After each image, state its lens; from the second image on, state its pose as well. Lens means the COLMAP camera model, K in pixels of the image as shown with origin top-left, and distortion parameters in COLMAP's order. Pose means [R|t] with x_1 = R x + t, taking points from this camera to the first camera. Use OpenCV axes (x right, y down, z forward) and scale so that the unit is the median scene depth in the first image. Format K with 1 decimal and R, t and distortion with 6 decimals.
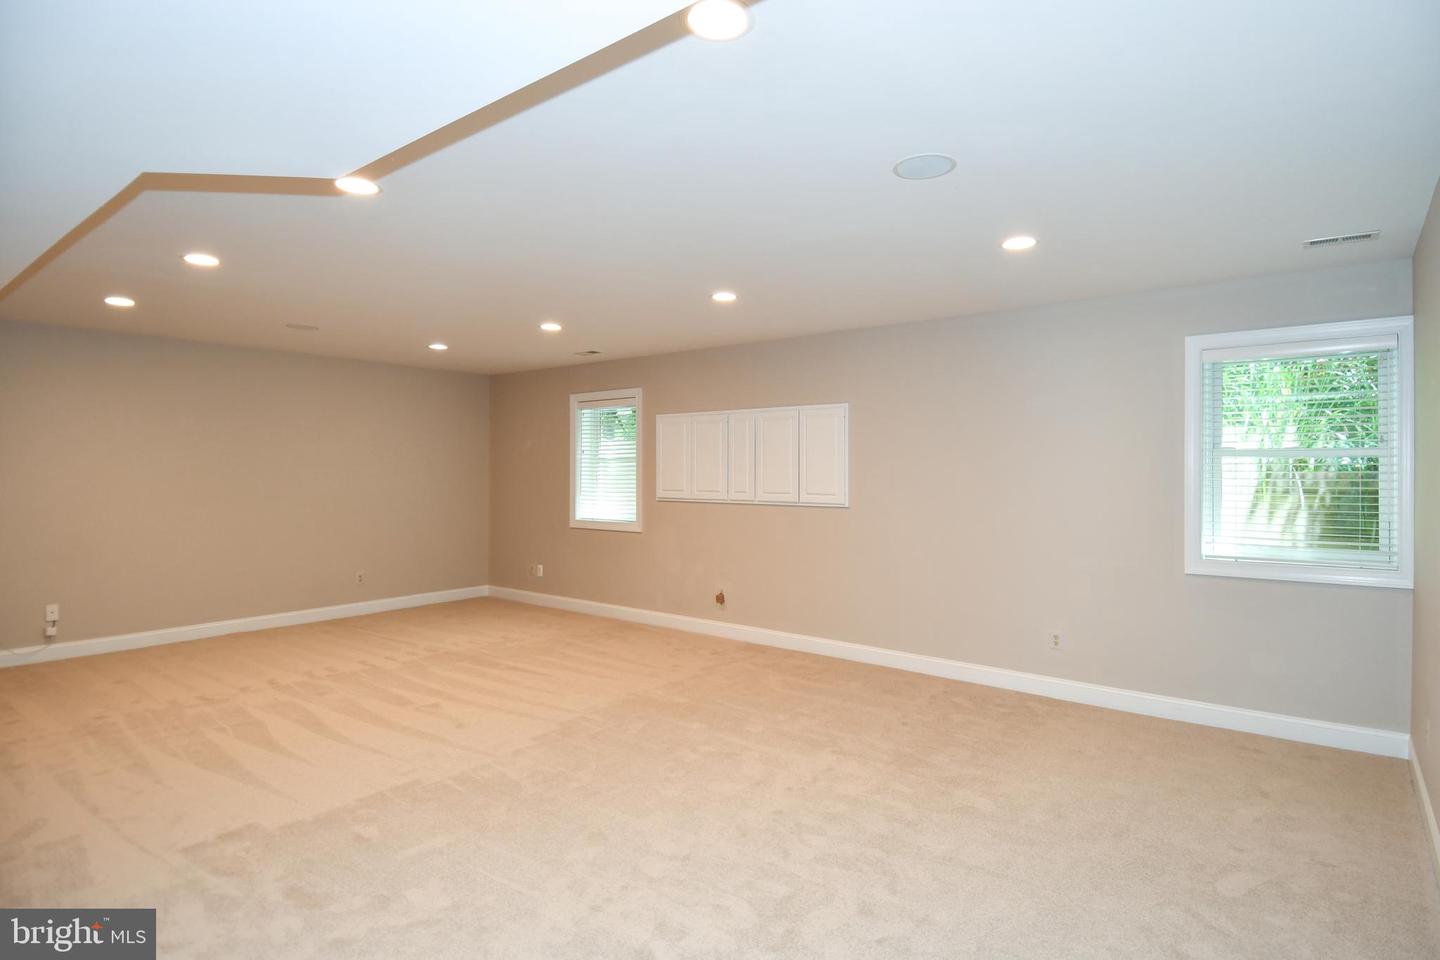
lens RADIAL K [[765.2, 0, 747.9], [0, 765.2, 449.0], [0, 0, 1]] dist [0.024419, -0.046522]
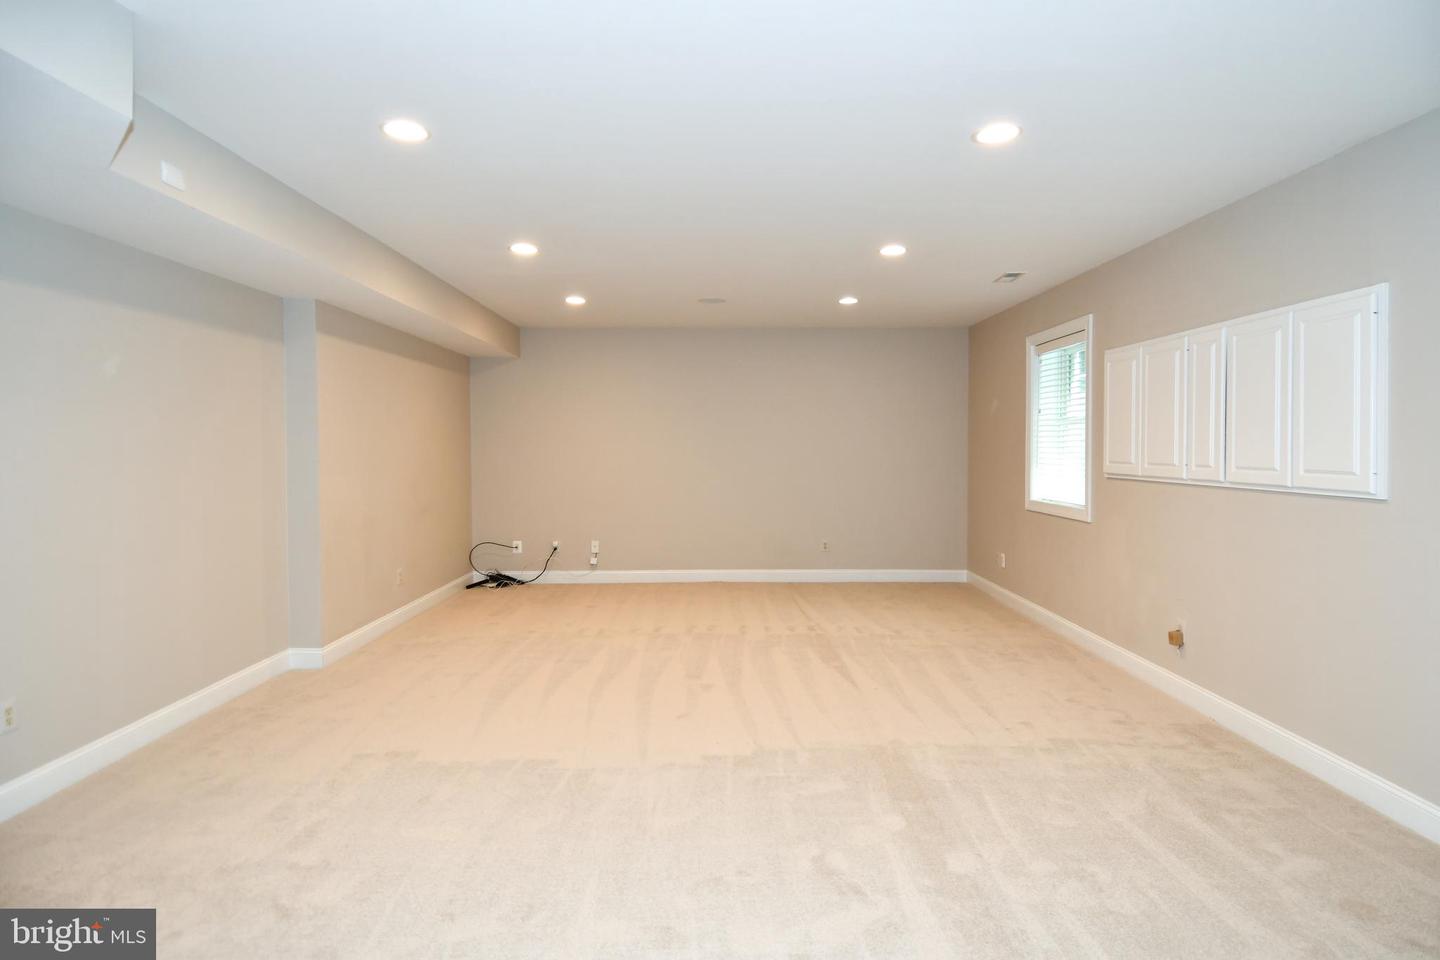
lens RADIAL K [[760.2, 0, 718.3], [0, 760.2, 457.1], [0, 0, 1]] dist [0.065677, -0.072039]
pose [[0.600346, 0.011063, -0.799664, 0.245526], [0.022195, 0.999289, 0.030488, 0.022892], [0.799432, -0.036052, 0.599674, 0.349363]]
